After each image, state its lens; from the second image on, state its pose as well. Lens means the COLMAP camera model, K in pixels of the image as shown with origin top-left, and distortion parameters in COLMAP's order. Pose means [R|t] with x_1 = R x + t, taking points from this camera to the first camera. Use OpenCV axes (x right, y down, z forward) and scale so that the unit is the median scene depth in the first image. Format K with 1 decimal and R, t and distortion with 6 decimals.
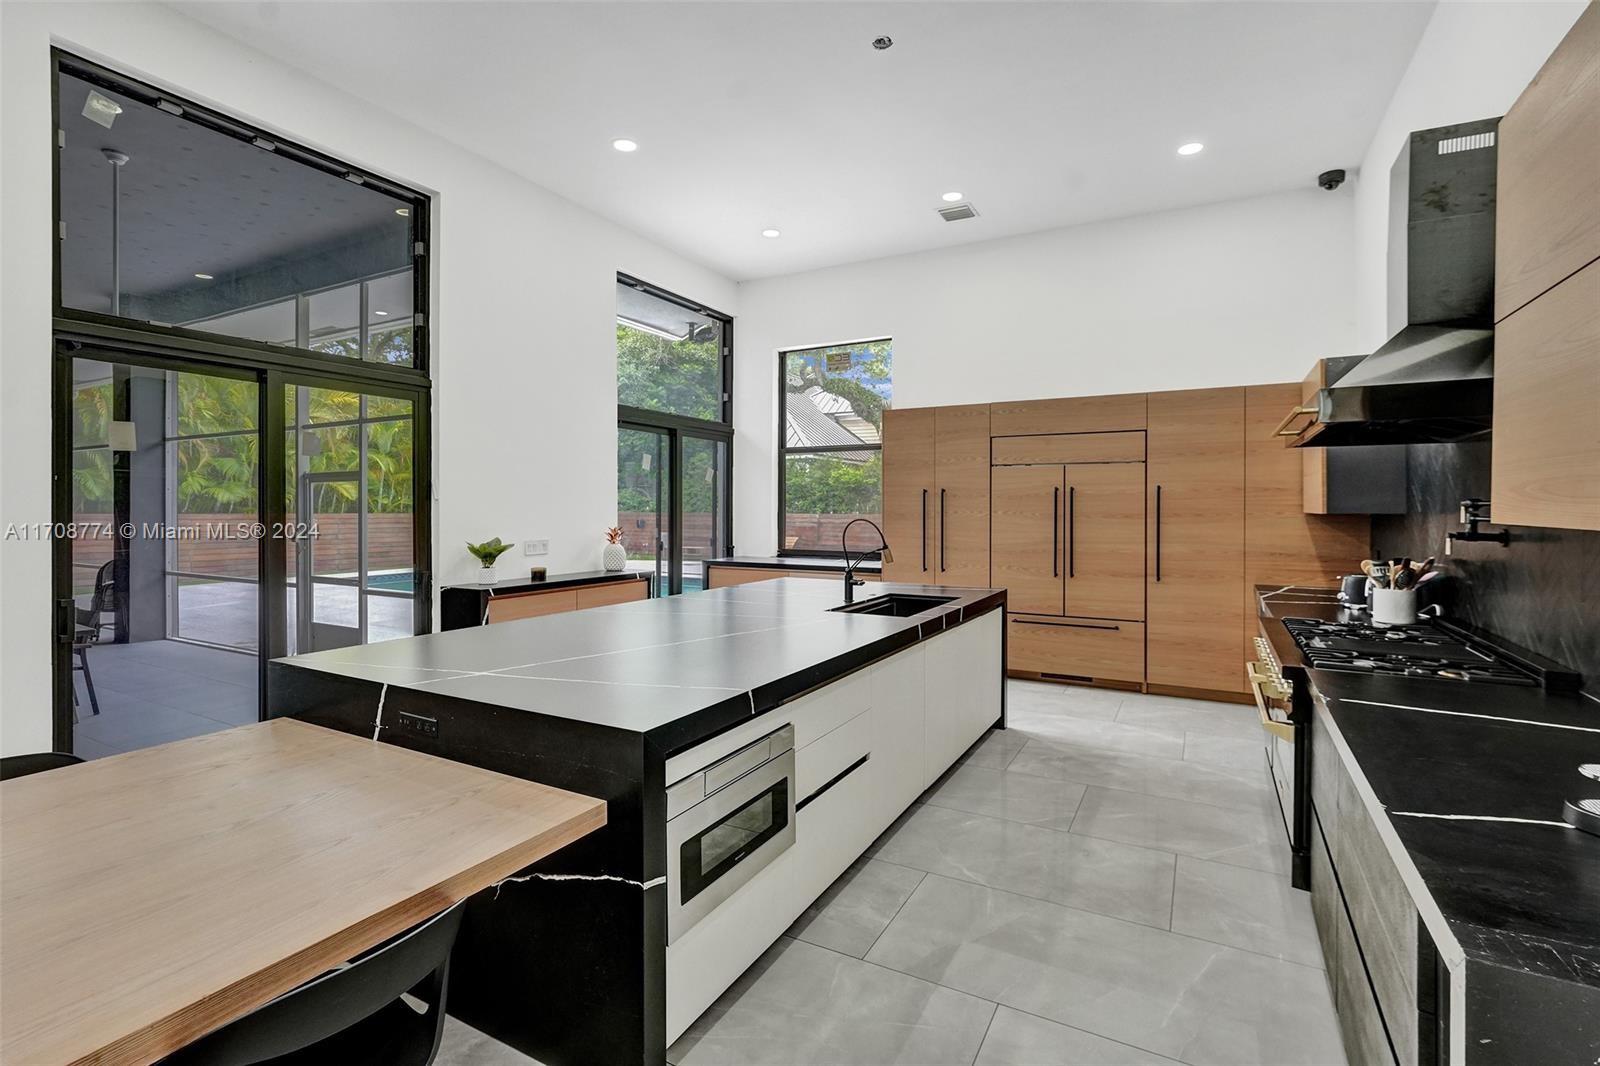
lens RADIAL K [[740.4, 0, 799.9], [0, 740.4, 506.2], [0, 0, 1]] dist [-0.014732, 0.002881]
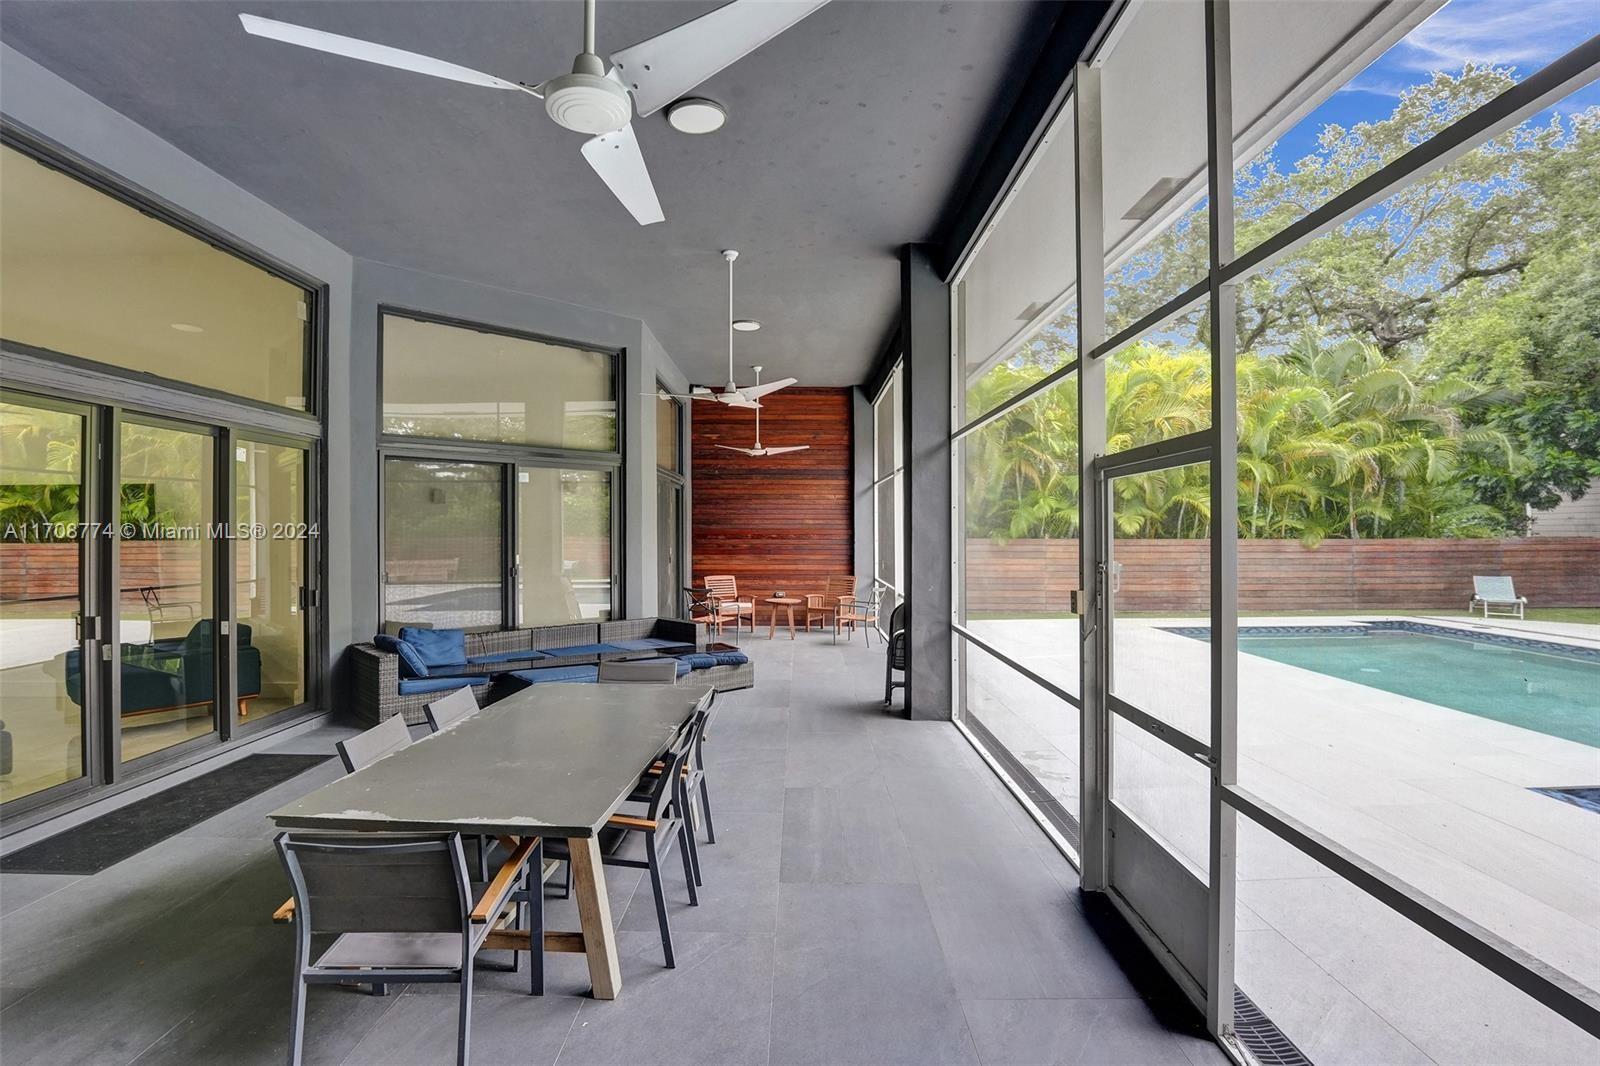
lens RADIAL K [[740.4, 0, 812.4], [0, 740.4, 533.7], [0, 0, 1]] dist [-0.014732, 0.002881]
pose [[0.494085, -0.000933, -0.869413, -0.441297], [0.006347, 0.999977, 0.002534, -0.001150], [0.869391, -0.006771, 0.494079, 0.753417]]
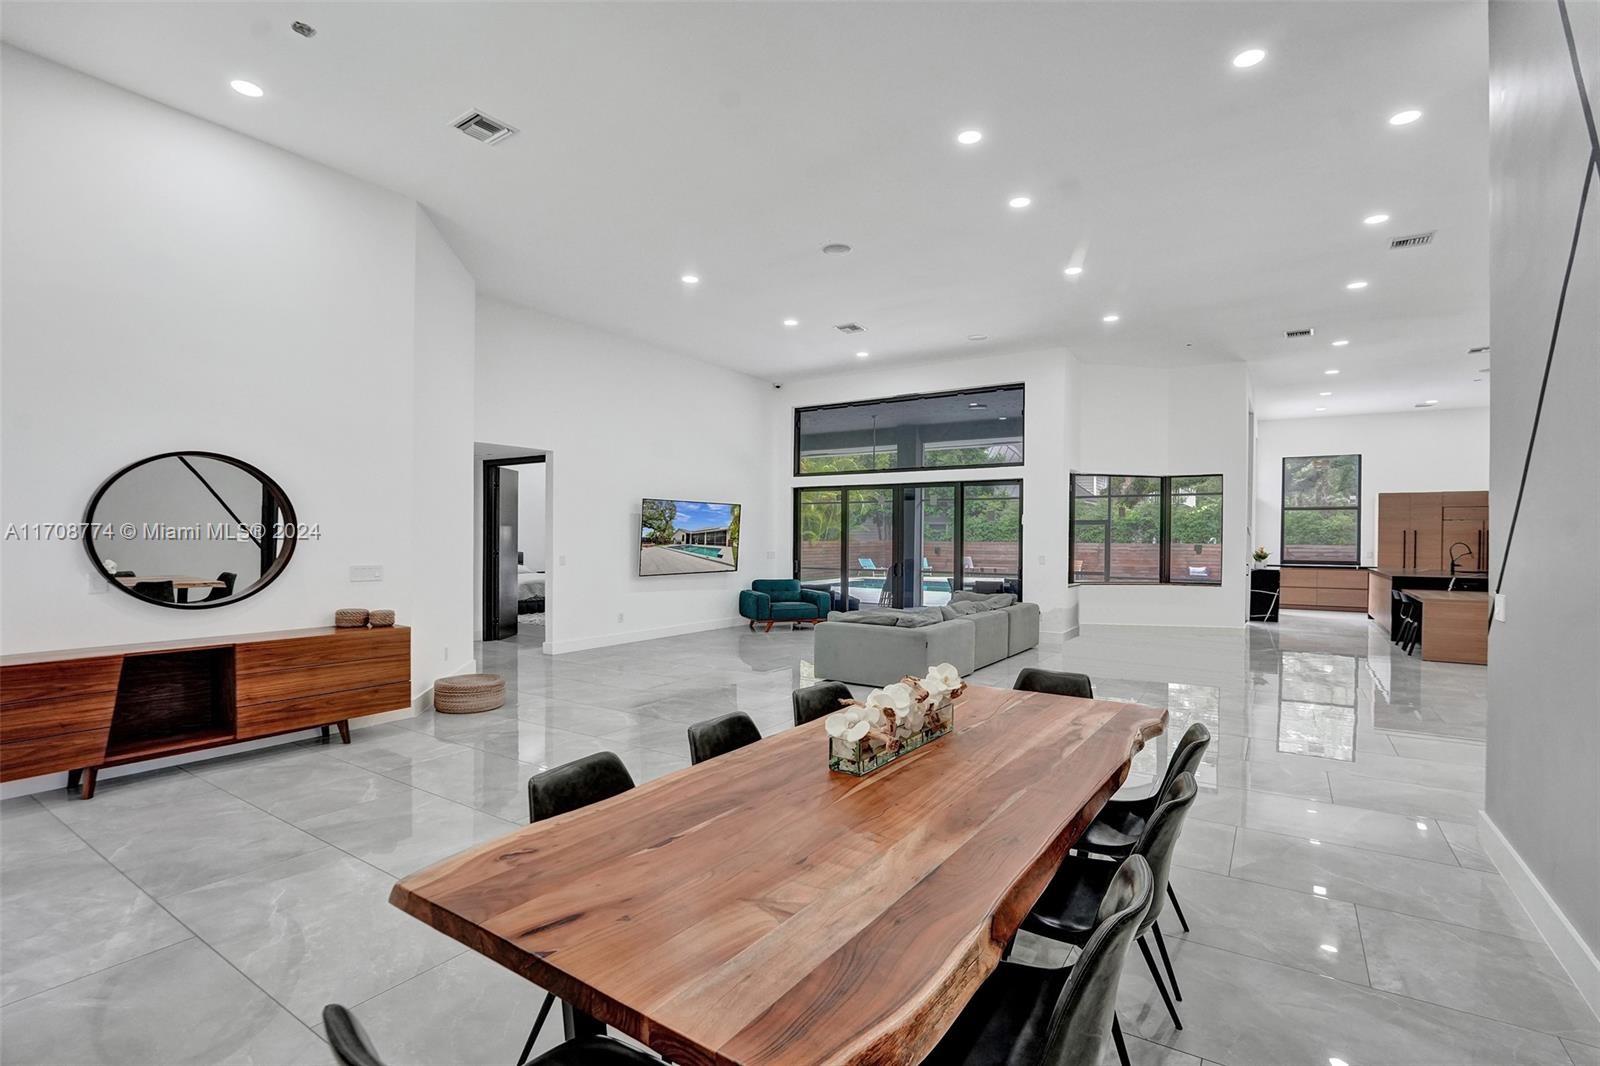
lens RADIAL K [[740.4, 0, 807.4], [0, 740.4, 549.1], [0, 0, 1]] dist [-0.014732, 0.002881]
pose [[0.997789, 0.004680, -0.066296, -1.508263], [-0.003501, 0.999834, 0.017893, -0.000553], [0.066369, -0.017621, 0.997640, -1.334606]]
